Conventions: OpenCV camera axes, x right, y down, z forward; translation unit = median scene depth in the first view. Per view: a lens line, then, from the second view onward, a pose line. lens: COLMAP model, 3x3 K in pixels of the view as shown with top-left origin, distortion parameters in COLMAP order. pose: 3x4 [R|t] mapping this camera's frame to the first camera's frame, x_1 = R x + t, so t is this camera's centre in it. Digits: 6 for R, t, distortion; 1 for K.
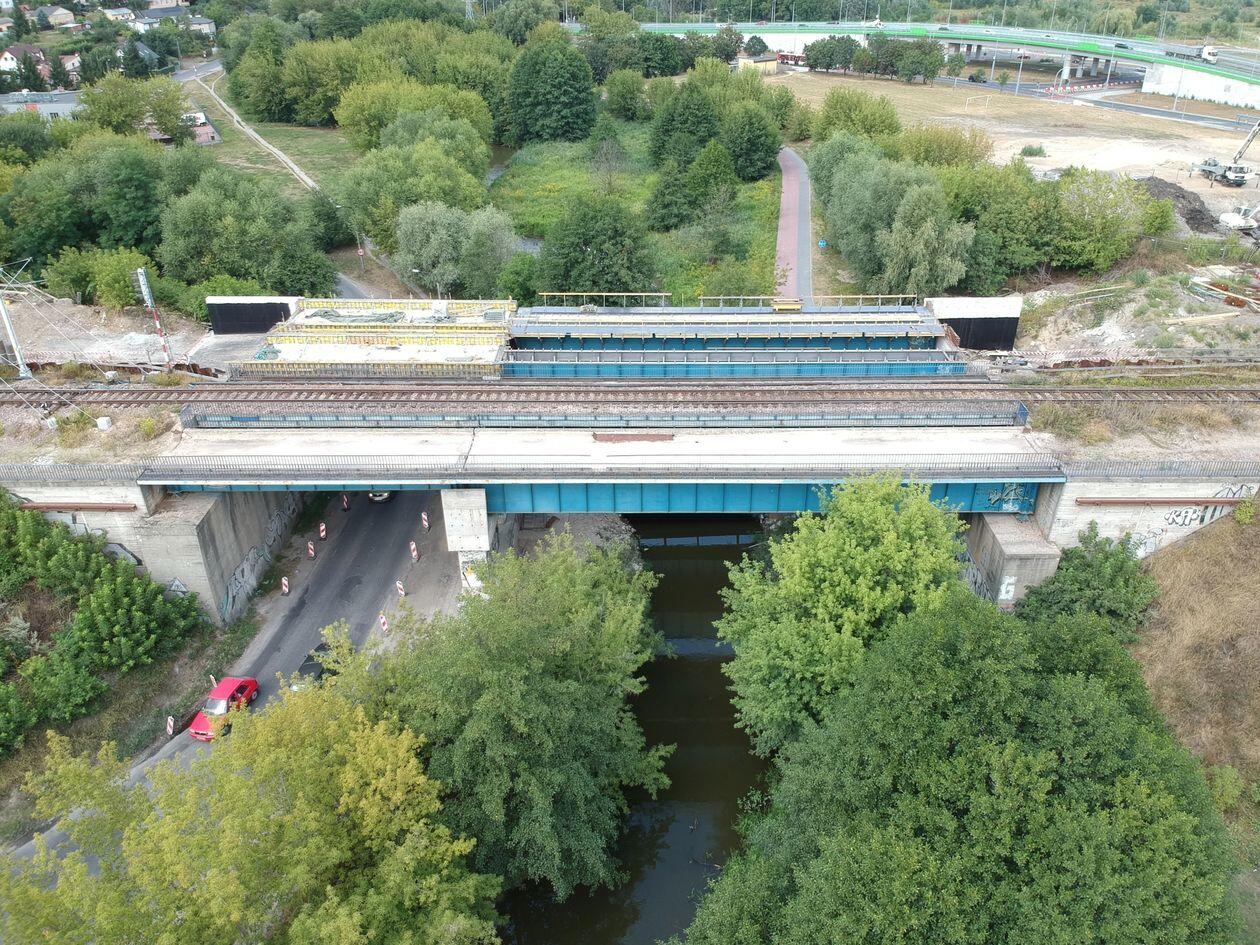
lens RADIAL K [[916.5, 0, 640.7], [0, 916.5, 477.5], [0, 0, 1]] dist [0.062739, -0.130221]
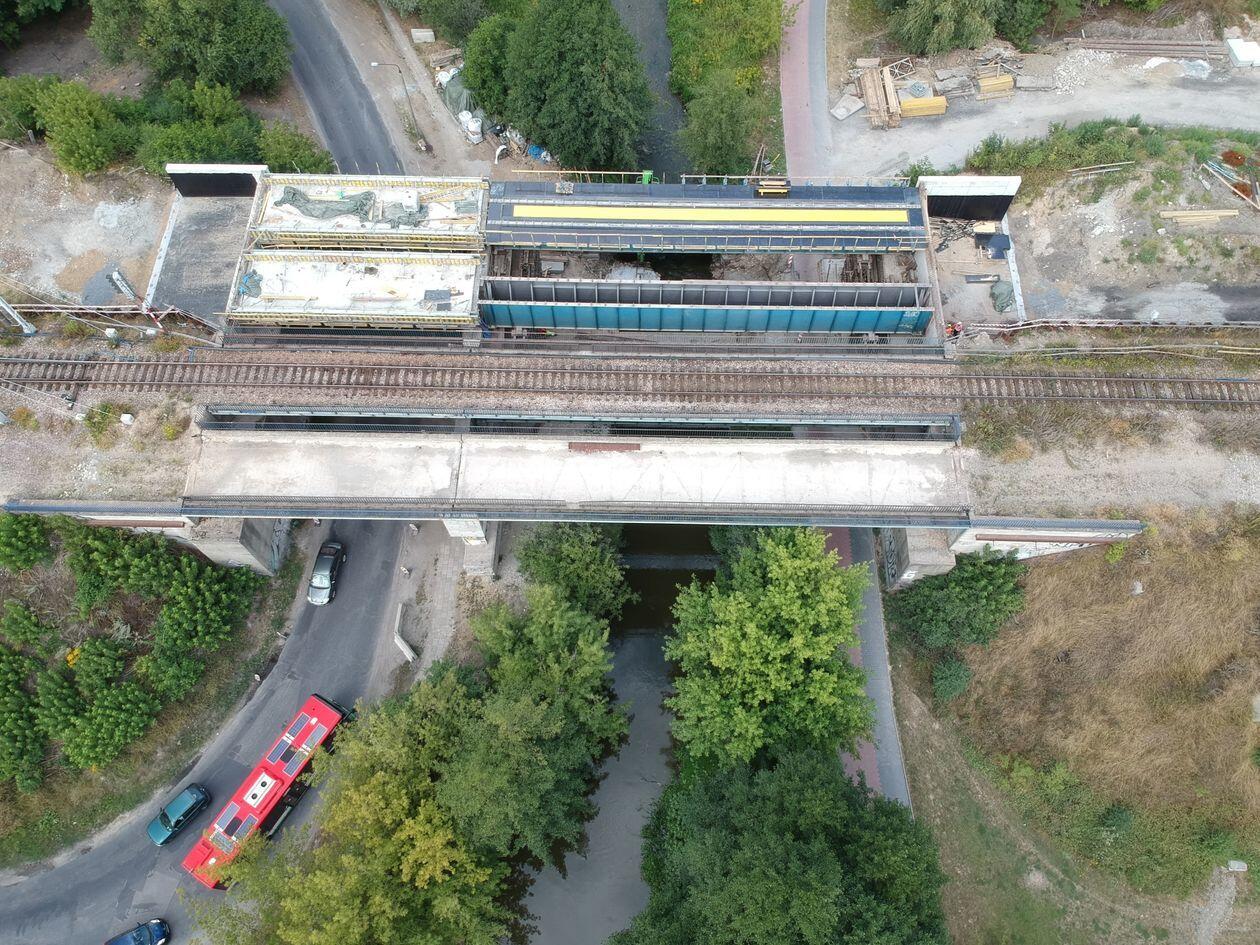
lens RADIAL K [[916.5, 0, 640.7], [0, 916.5, 477.5], [0, 0, 1]] dist [0.062739, -0.130221]
pose [[0.999848, 0.017083, -0.003586, 0.034280], [-0.012243, 0.832778, 0.553471, -0.525219], [0.012441, -0.553343, 0.832861, 0.038216]]
